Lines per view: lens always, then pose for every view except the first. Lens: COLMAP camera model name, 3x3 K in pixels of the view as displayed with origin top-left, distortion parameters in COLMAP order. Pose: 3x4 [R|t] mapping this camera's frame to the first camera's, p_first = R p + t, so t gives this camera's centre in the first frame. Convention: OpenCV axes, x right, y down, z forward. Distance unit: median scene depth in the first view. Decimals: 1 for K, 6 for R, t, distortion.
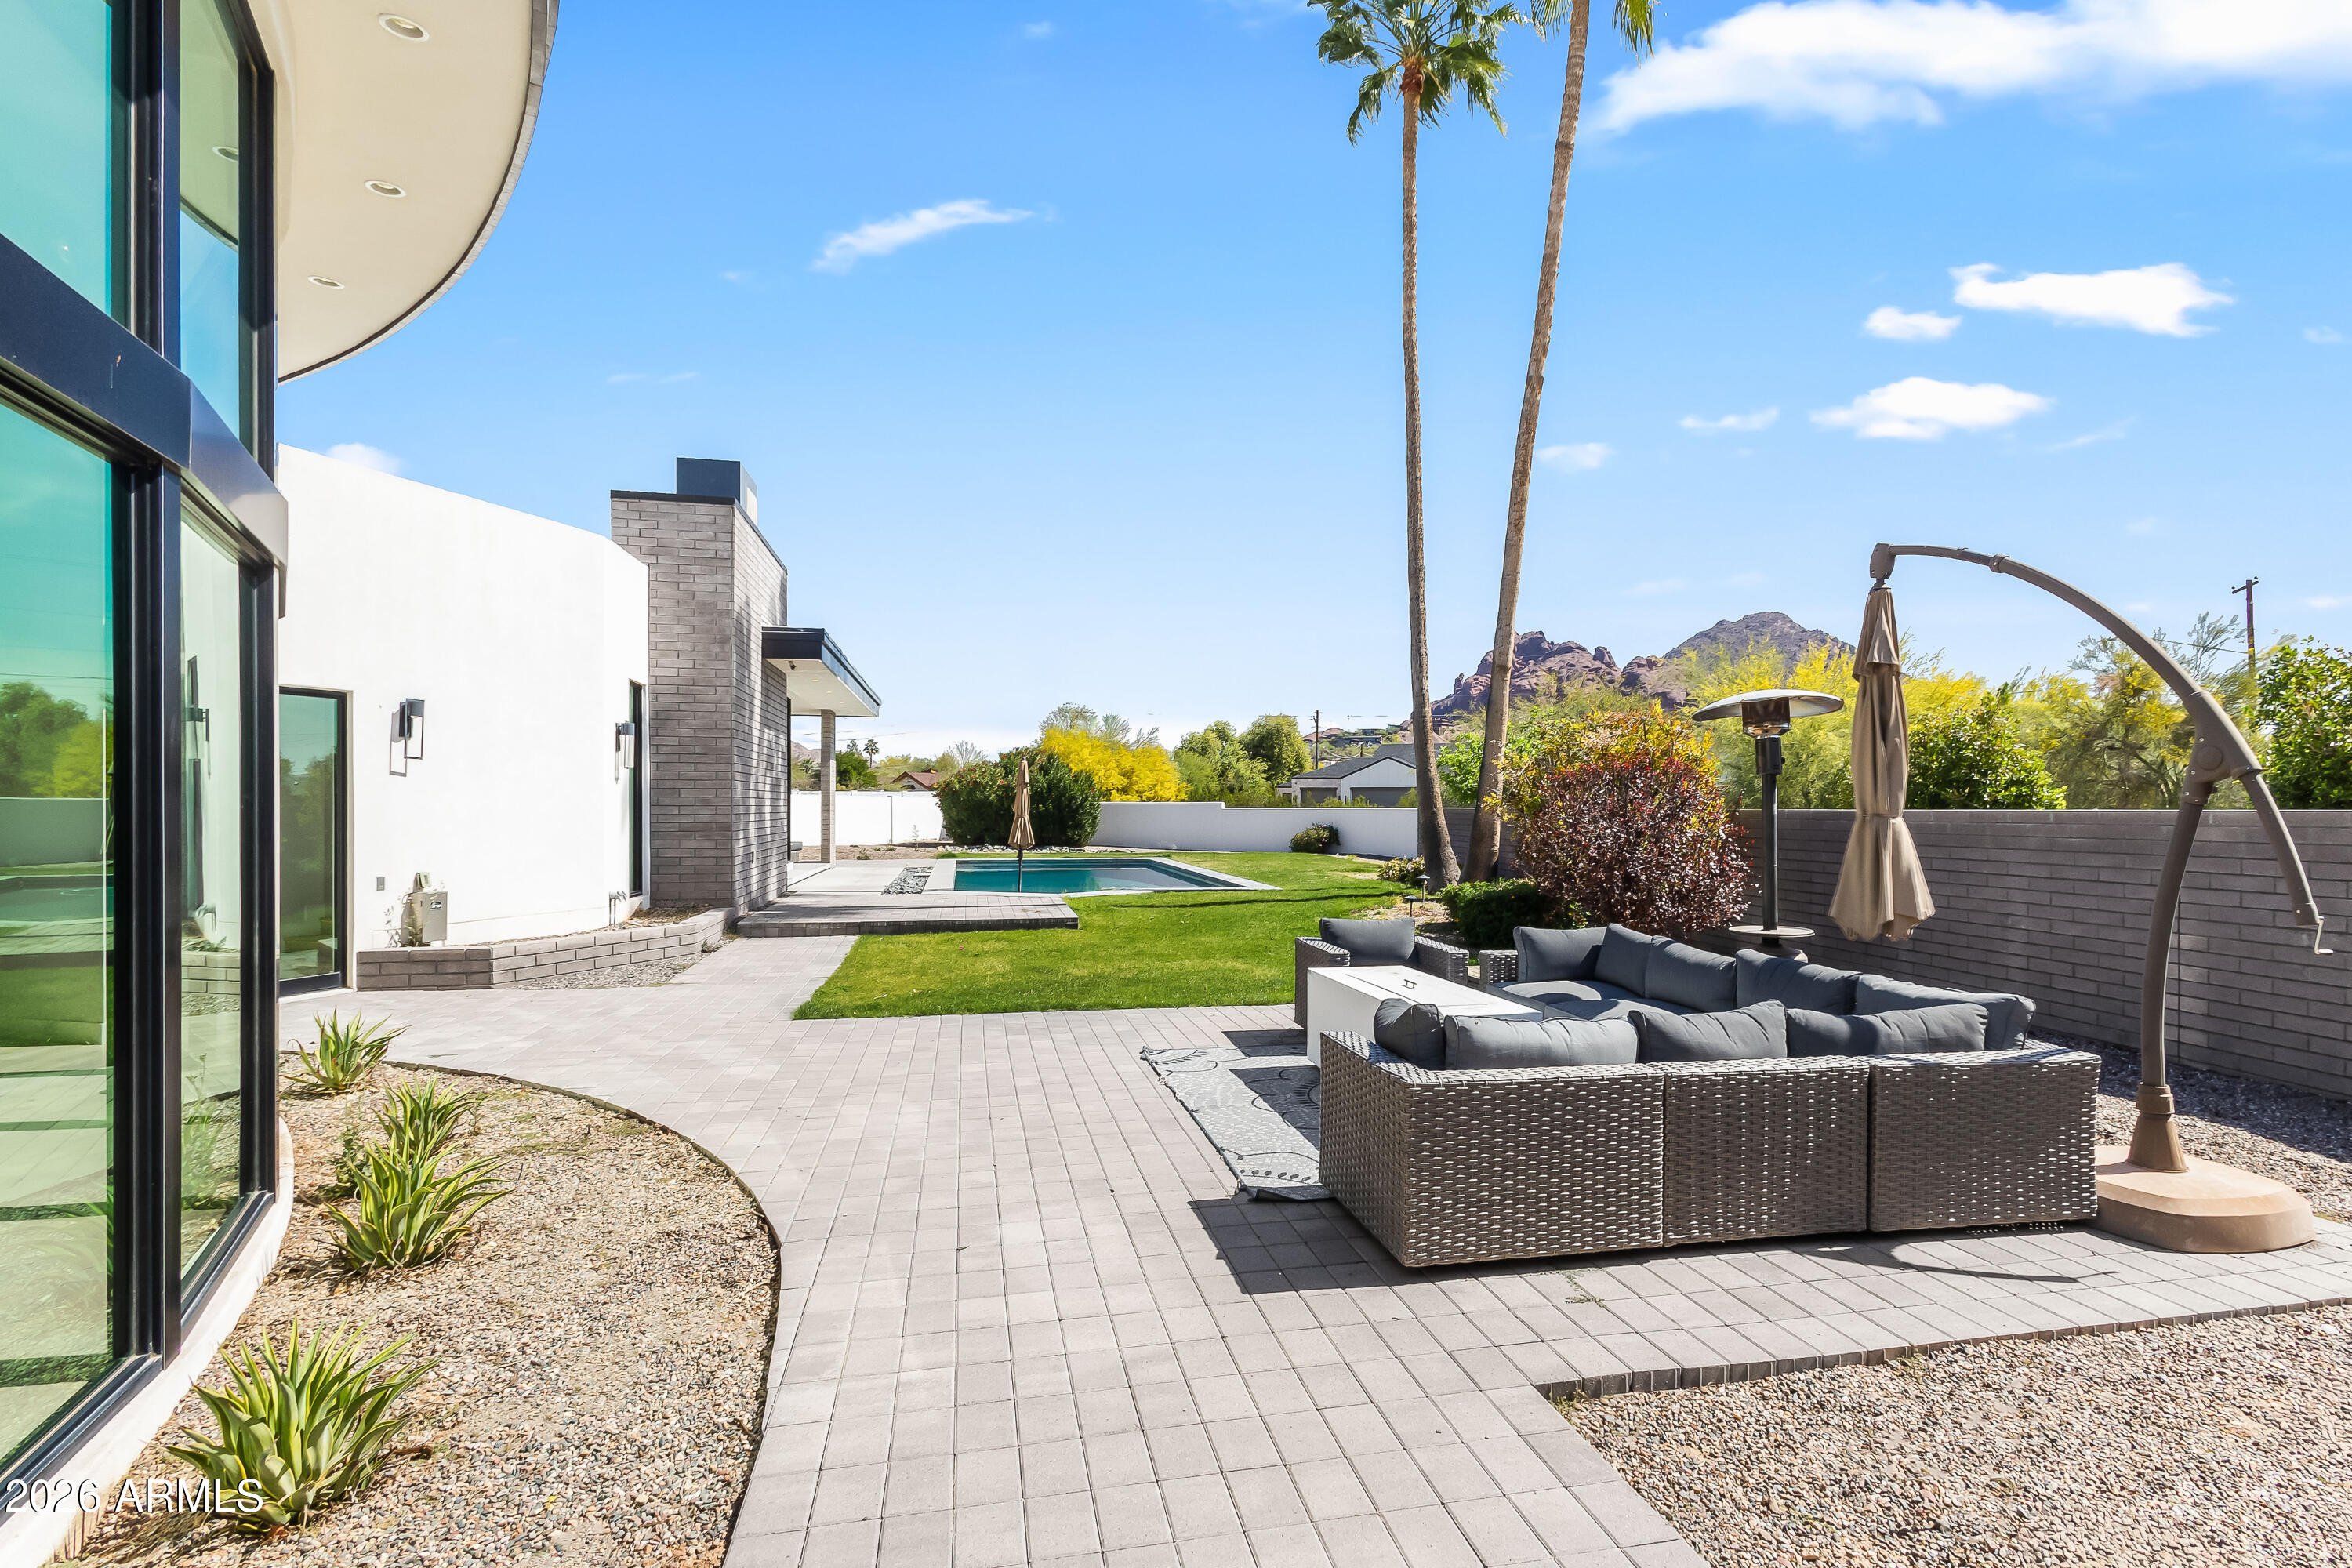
lens RADIAL K [[1160.2, 0, 1174.6], [0, 1160.2, 809.6], [0, 0, 1]] dist [0.002200, 0.000036]
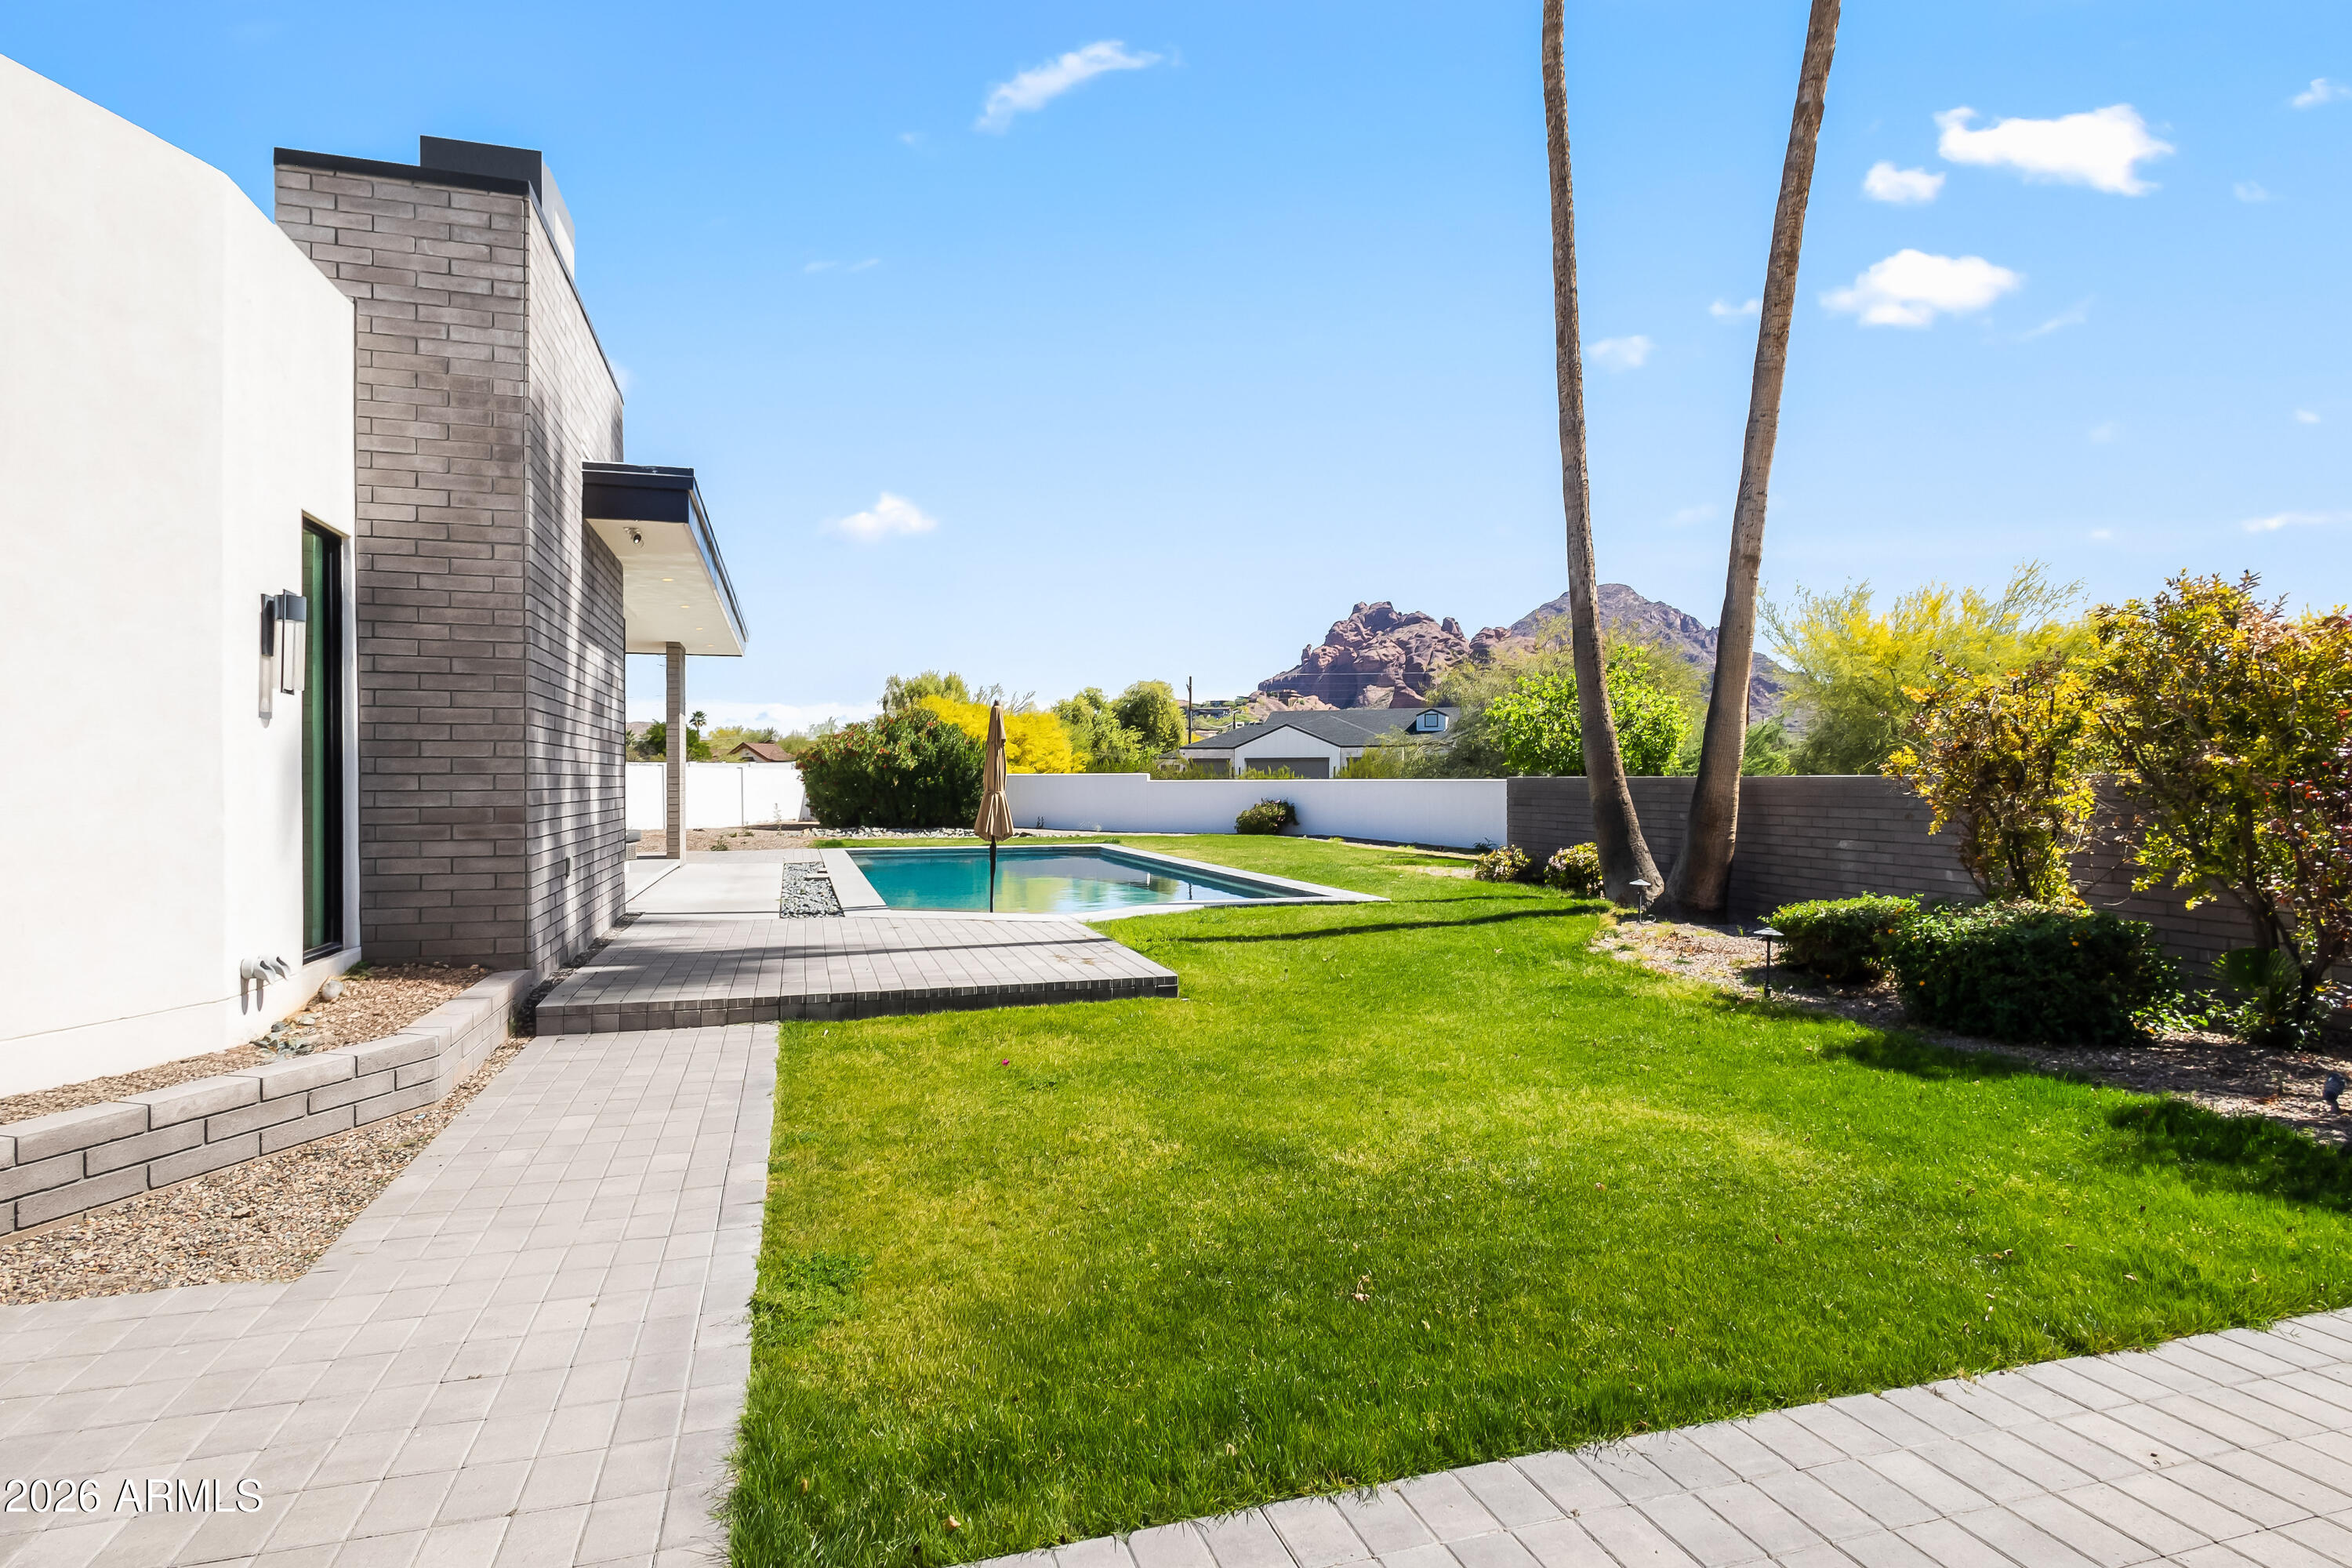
lens RADIAL K [[1138.2, 0, 1068.2], [0, 1138.2, 784.2], [0, 0, 1]] dist [0.001038, -0.000067]
pose [[0.997969, -0.004416, 0.063547, -0.154942], [0.004418, 0.999990, 0.000117, 0.002034], [-0.063547, 0.000164, 0.997979, 0.429727]]
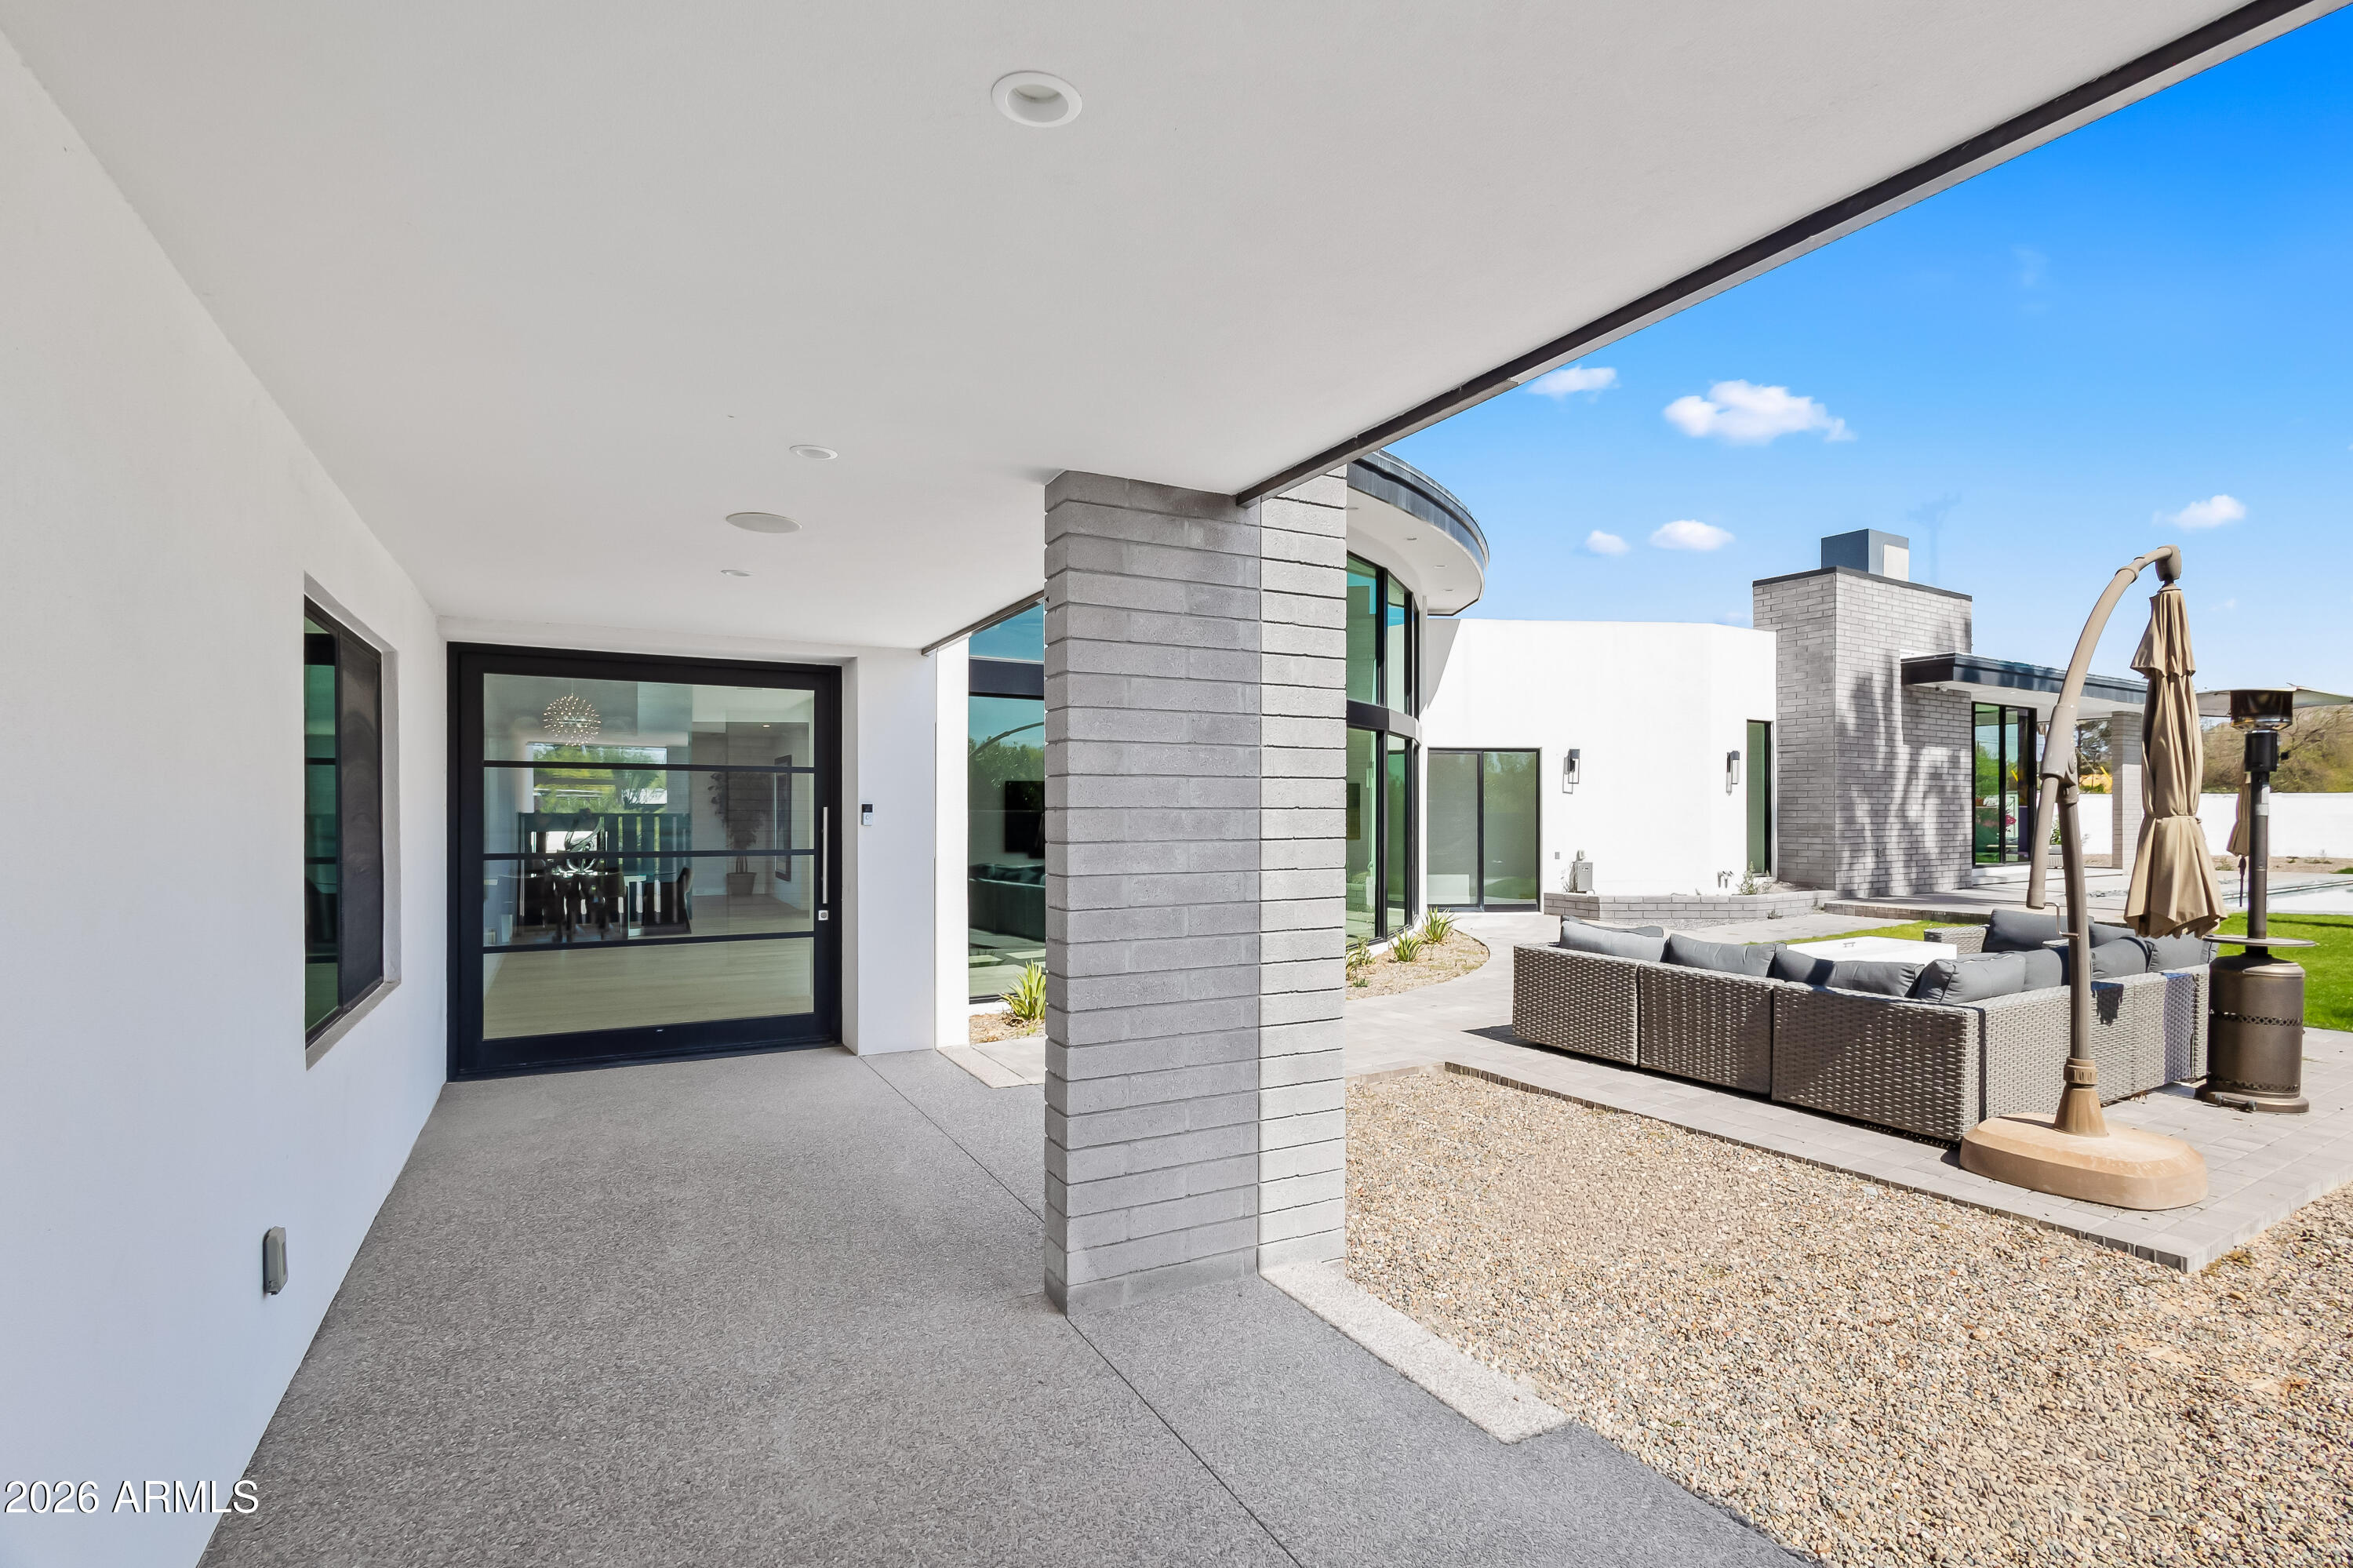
lens RADIAL K [[1125.5, 0, 1204.2], [0, 1125.5, 789.4], [0, 0, 1]] dist [0.005056, -0.000164]
pose [[0.321483, -0.022592, -0.946646, 0.502530], [-0.000666, 0.999710, -0.024085, 0.003391], [0.946915, 0.008373, 0.321375, -0.038648]]
